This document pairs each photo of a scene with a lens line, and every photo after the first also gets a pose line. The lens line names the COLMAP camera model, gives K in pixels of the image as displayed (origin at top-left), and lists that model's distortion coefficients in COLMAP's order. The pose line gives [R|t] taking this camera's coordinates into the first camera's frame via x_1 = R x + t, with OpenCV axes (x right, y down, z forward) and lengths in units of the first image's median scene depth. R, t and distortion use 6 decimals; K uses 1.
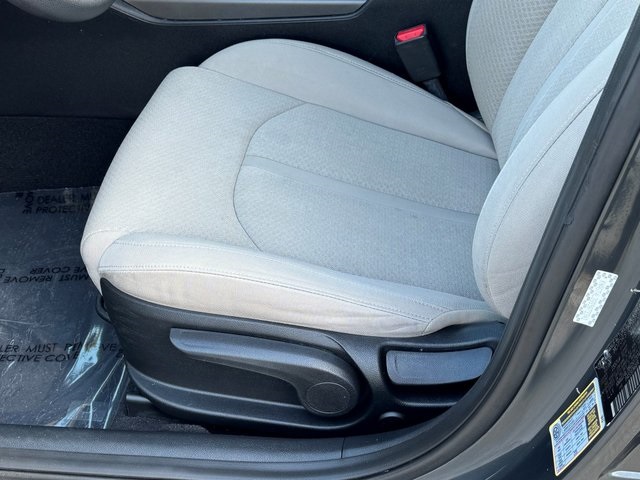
lens RADIAL K [[889.0, 0, 320.0], [0, 889.0, 240.0], [0, 0, 1]] dist [0.130700, 0.023205]
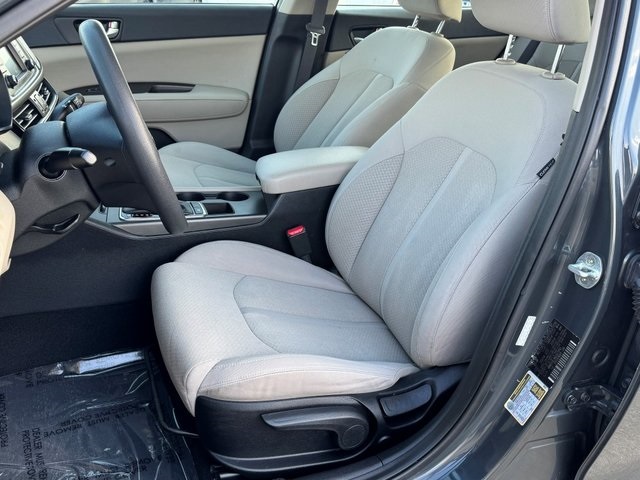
lens RADIAL K [[597.5, 0, 321.4], [0, 597.5, 241.6], [0, 0, 1]] dist [0.183084, -0.409567]
pose [[0.864552, -0.086767, 0.494997, -0.583668], [0.199786, 0.963143, -0.180113, 0.018013], [-0.461125, 0.254610, 0.850022, -0.032812]]
